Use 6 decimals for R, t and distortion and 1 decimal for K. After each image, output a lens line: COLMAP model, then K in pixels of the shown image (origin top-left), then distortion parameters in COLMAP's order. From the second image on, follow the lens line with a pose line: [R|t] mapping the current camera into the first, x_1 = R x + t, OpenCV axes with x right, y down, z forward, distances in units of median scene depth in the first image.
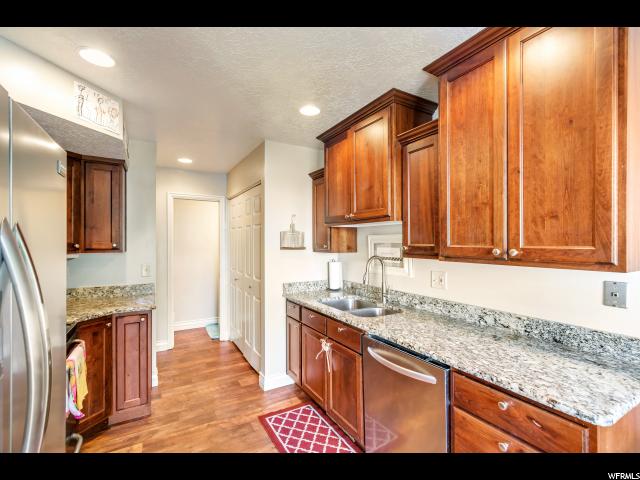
lens RADIAL K [[290.8, 0, 320.3], [0, 290.8, 243.4], [0, 0, 1]] dist [0.001174, 0.000110]
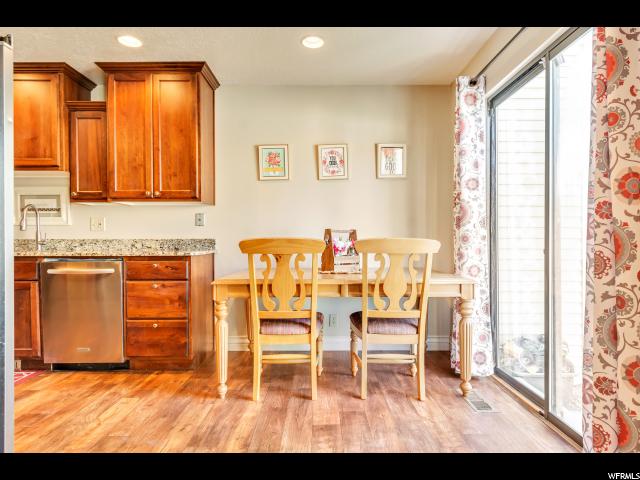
lens RADIAL K [[380.9, 0, 320.0], [0, 380.9, 240.0], [0, 0, 1]] dist [0.004655, 0.000237]
pose [[0.492603, -0.002477, 0.870251, -0.539151], [0.007233, 0.999973, -0.001248, 0.196805], [-0.870224, 0.006909, 0.492607, -0.630035]]
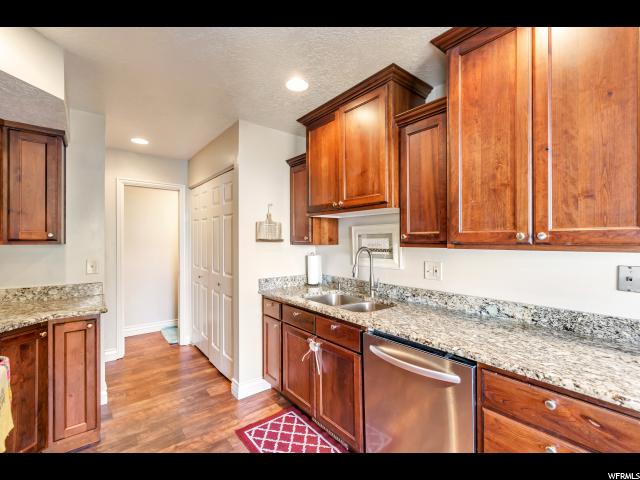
lens RADIAL K [[285.6, 0, 318.1], [0, 285.6, 241.0], [0, 0, 1]] dist [0.000808, -0.000187]
pose [[0.988816, -0.000477, 0.149140, -0.104479], [0.000967, 0.999994, -0.003213, 0.029305], [-0.149138, 0.003322, 0.988811, 0.120636]]
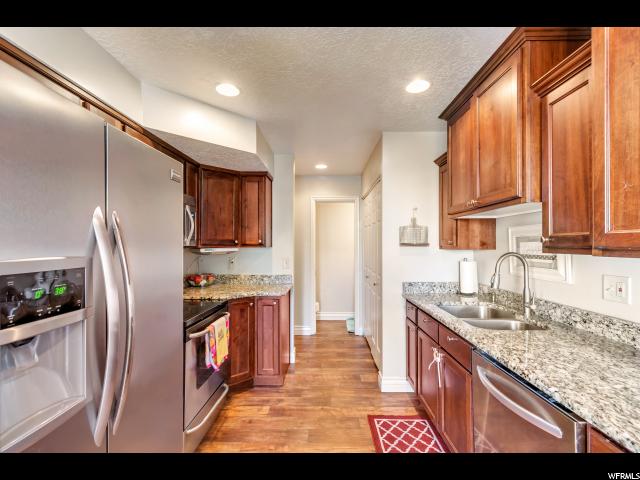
lens RADIAL K [[287.1, 0, 321.7], [0, 287.1, 246.3], [0, 0, 1]] dist [-0.000474, -0.000455]
pose [[0.856586, 0.001735, -0.516002, 0.166828], [-0.001144, 0.999998, 0.001464, 0.028928], [0.516004, -0.000664, 0.856586, 0.101944]]
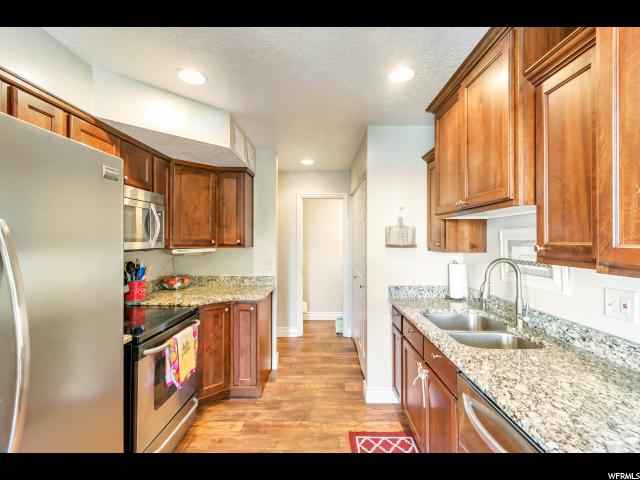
lens RADIAL K [[284.8, 0, 323.2], [0, 284.8, 239.7], [0, 0, 1]] dist [0.000399, -0.000162]
pose [[0.864873, 0.002157, -0.501986, 0.176245], [-0.003213, 0.999994, -0.001240, 0.000148], [0.501981, 0.002686, 0.864875, 0.211733]]
